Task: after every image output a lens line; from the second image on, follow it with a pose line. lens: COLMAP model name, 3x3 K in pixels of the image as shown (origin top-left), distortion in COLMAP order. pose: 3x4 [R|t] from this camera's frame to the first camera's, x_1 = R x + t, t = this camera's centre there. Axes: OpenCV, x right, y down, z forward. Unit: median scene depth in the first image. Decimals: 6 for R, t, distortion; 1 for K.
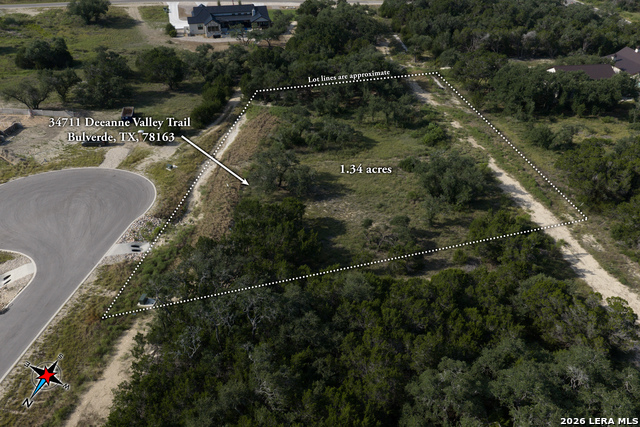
lens RADIAL K [[529.5, 0, 320.0], [0, 529.5, 213.5], [0, 0, 1]] dist [0.006202, -0.003310]
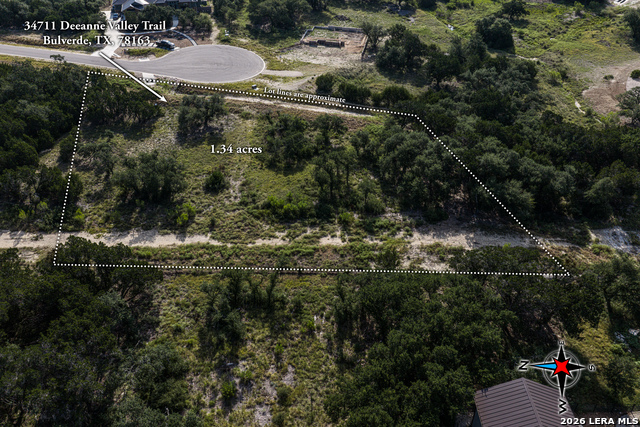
lens RADIAL K [[529.5, 0, 320.0], [0, 529.5, 213.5], [0, 0, 1]] dist [0.006202, -0.003310]
pose [[-0.117657, 0.565749, -0.816140, 1.076916], [-0.530572, 0.658900, 0.533239, -0.741840], [0.839434, 0.495760, 0.222646, 1.052203]]
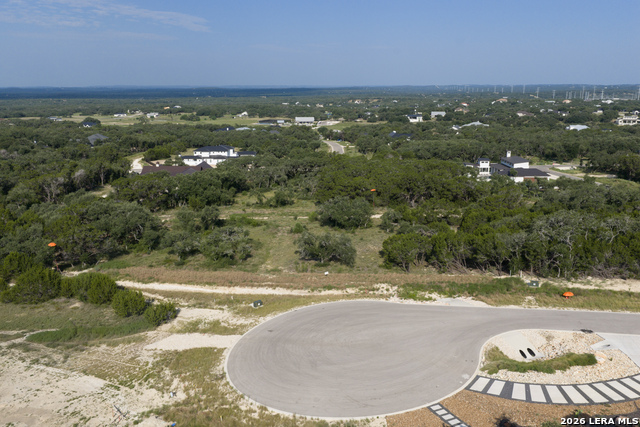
lens RADIAL K [[529.5, 0, 320.0], [0, 529.5, 213.5], [0, 0, 1]] dist [0.006202, -0.003310]
pose [[0.148633, -0.227707, 0.962319, -1.040304], [0.533212, 0.838000, 0.115934, -0.253140], [-0.832822, 0.495889, 0.245970, 0.699967]]
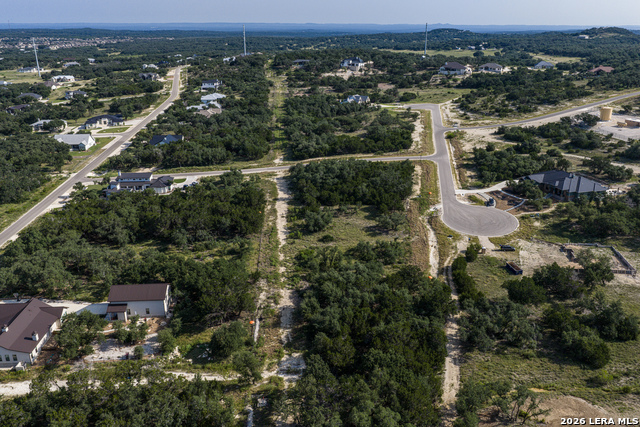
lens RADIAL K [[529.5, 0, 320.0], [0, 529.5, 213.5], [0, 0, 1]] dist [0.006202, -0.003310]
pose [[-0.998192, -0.018938, 0.057050, 0.099198], [0.033357, 0.615020, 0.787806, -1.808575], [-0.050006, 0.788284, -0.613276, 2.286352]]
